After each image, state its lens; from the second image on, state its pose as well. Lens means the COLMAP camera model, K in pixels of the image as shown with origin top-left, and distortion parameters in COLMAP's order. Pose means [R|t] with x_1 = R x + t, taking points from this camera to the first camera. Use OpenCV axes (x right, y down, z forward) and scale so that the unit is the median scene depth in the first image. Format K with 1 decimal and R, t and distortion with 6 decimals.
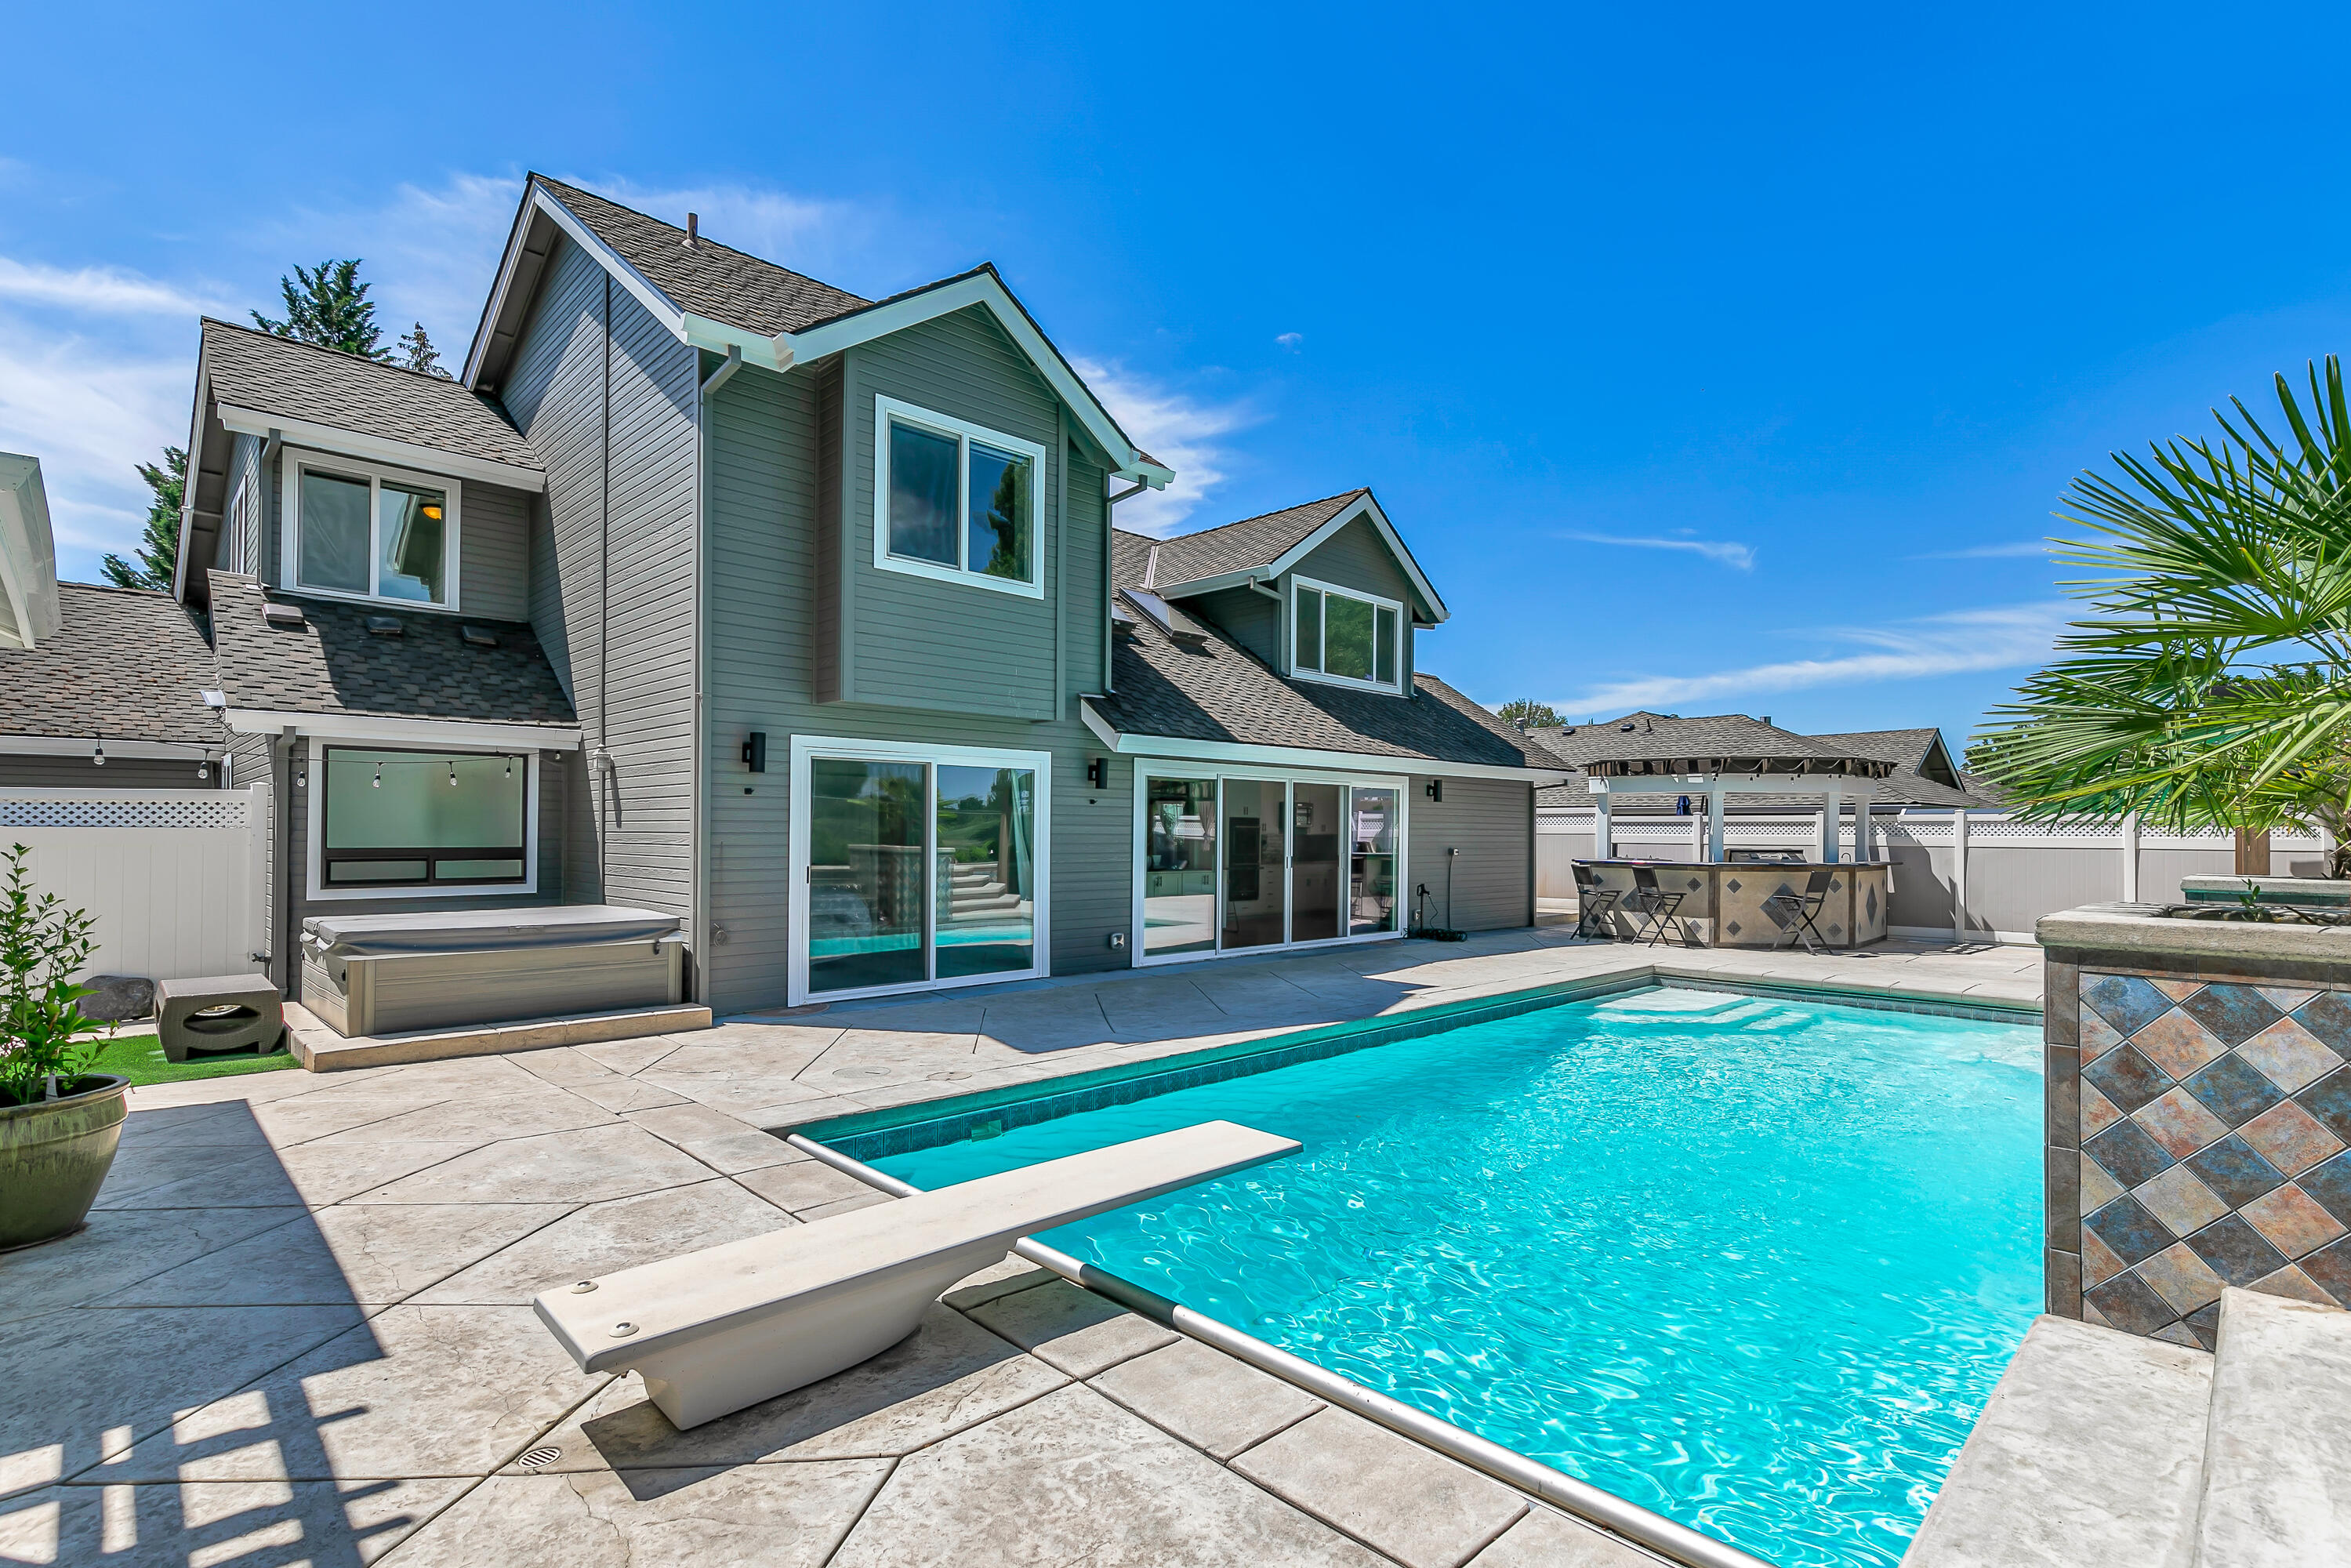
lens RADIAL K [[1105.5, 0, 1181.7], [0, 1105.5, 811.7], [0, 0, 1]] dist [0.007630, 0.000217]
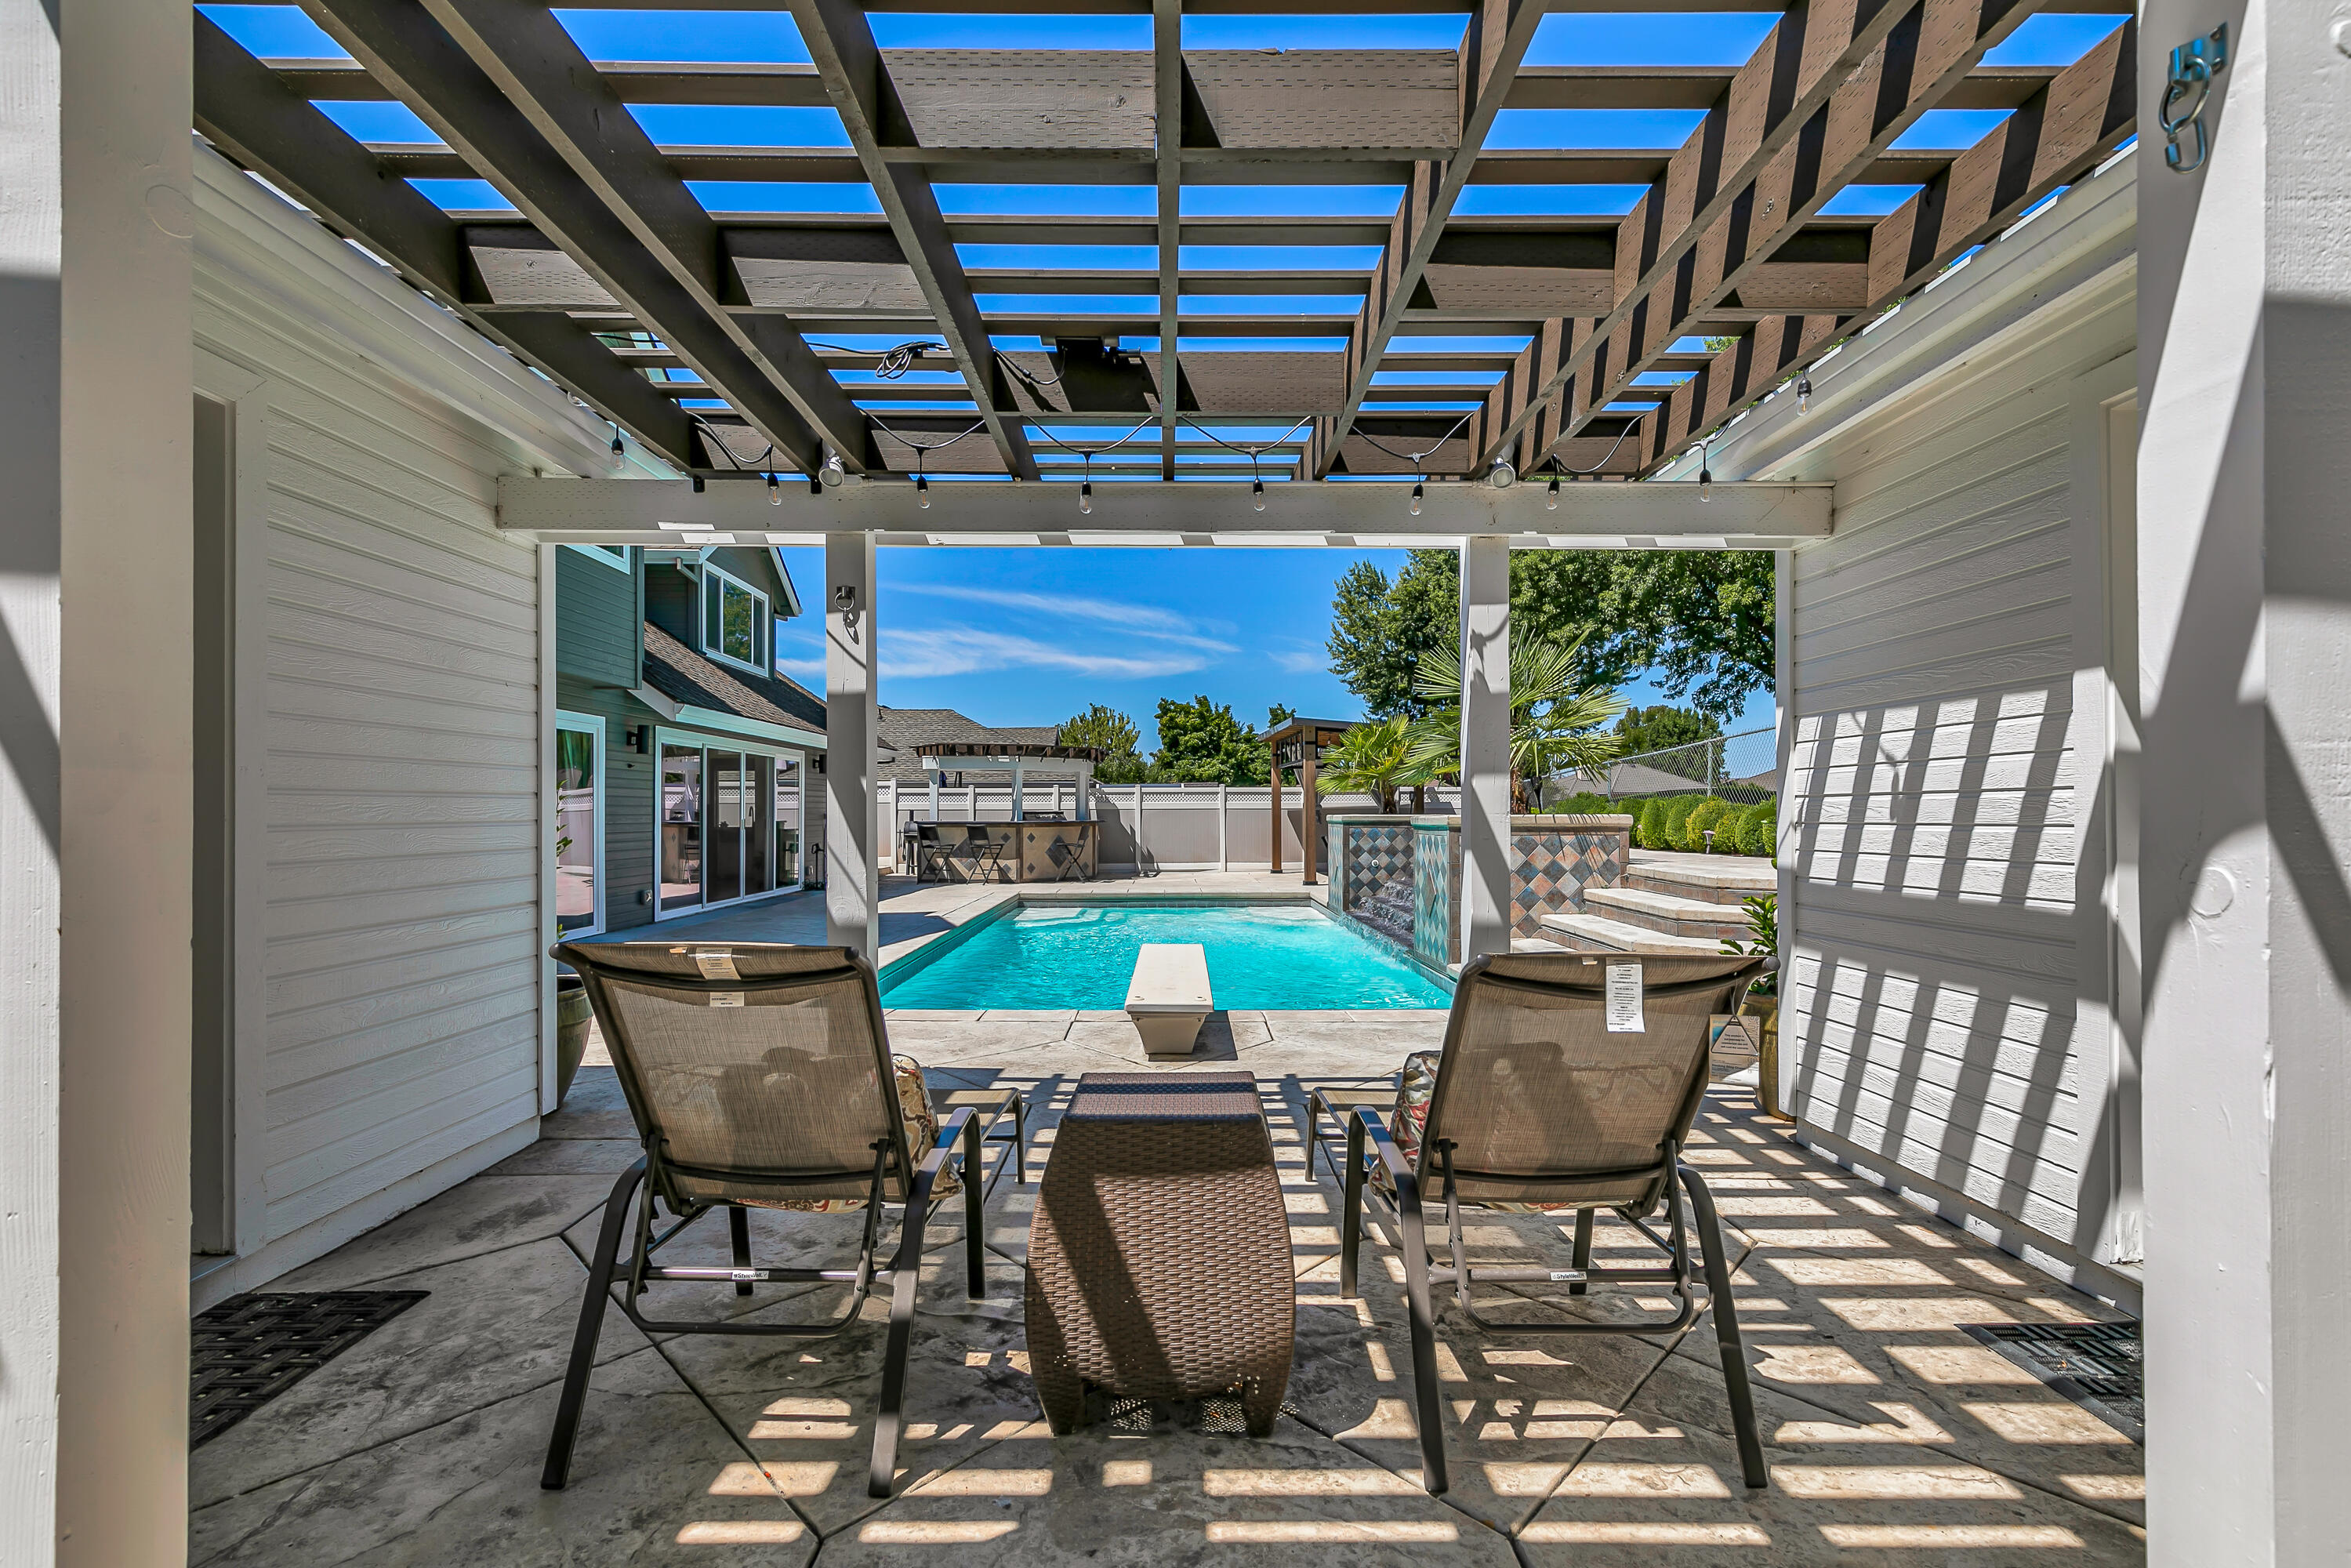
lens RADIAL K [[1073.9, 0, 1181.8], [0, 1073.9, 818.2], [0, 0, 1]] dist [0.009108, -0.000618]
pose [[0.693566, -0.012115, 0.720291, -0.439632], [-0.006528, 0.999712, 0.023100, 0.013127], [-0.720363, -0.020723, 0.693287, -0.092317]]
